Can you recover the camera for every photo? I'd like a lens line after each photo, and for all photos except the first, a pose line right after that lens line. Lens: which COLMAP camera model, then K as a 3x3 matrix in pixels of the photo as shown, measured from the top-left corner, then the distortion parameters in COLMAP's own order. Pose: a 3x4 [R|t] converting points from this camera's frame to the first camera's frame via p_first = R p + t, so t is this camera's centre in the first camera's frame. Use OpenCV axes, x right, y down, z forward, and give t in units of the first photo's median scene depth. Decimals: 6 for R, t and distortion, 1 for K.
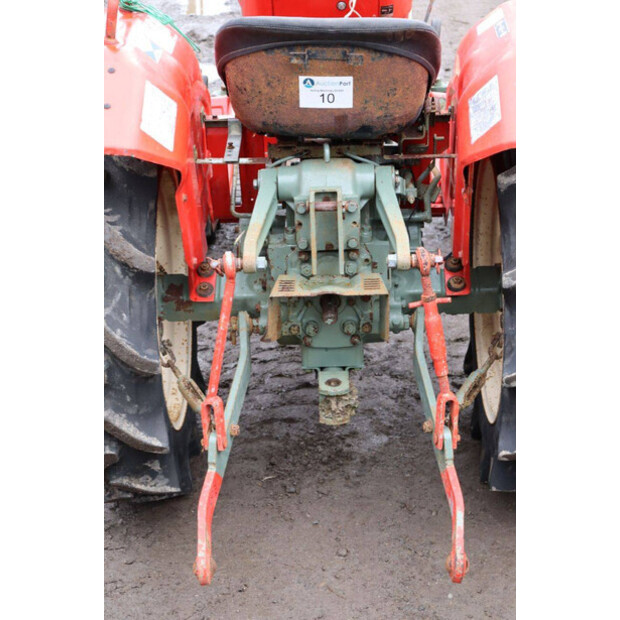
lens RADIAL K [[1322.5, 0, 310.0], [0, 1322.5, 310.0], [0, 0, 1]] dist [0.302377, 0.071859]
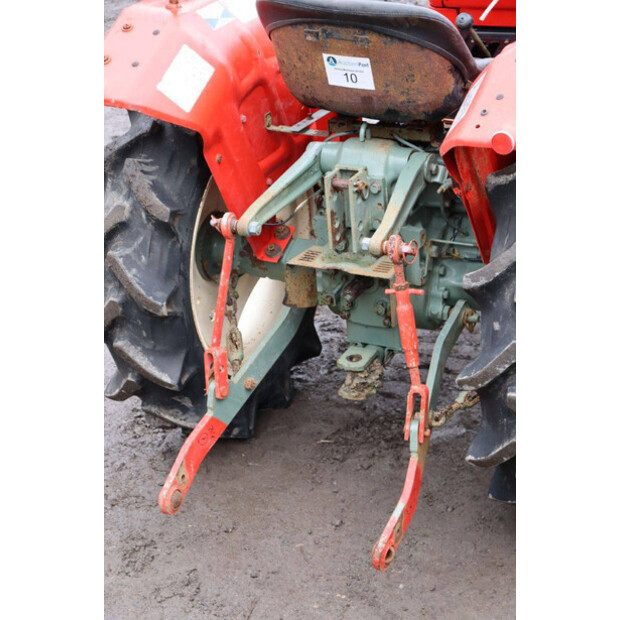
lens RADIAL K [[1322.5, 0, 310.0], [0, 1322.5, 310.0], [0, 0, 1]] dist [0.302377, 0.071859]
pose [[0.892458, 0.169568, -0.418050, 0.444571], [-0.161231, 0.985356, 0.055480, -0.035901], [0.421336, 0.017889, 0.906728, 0.065170]]
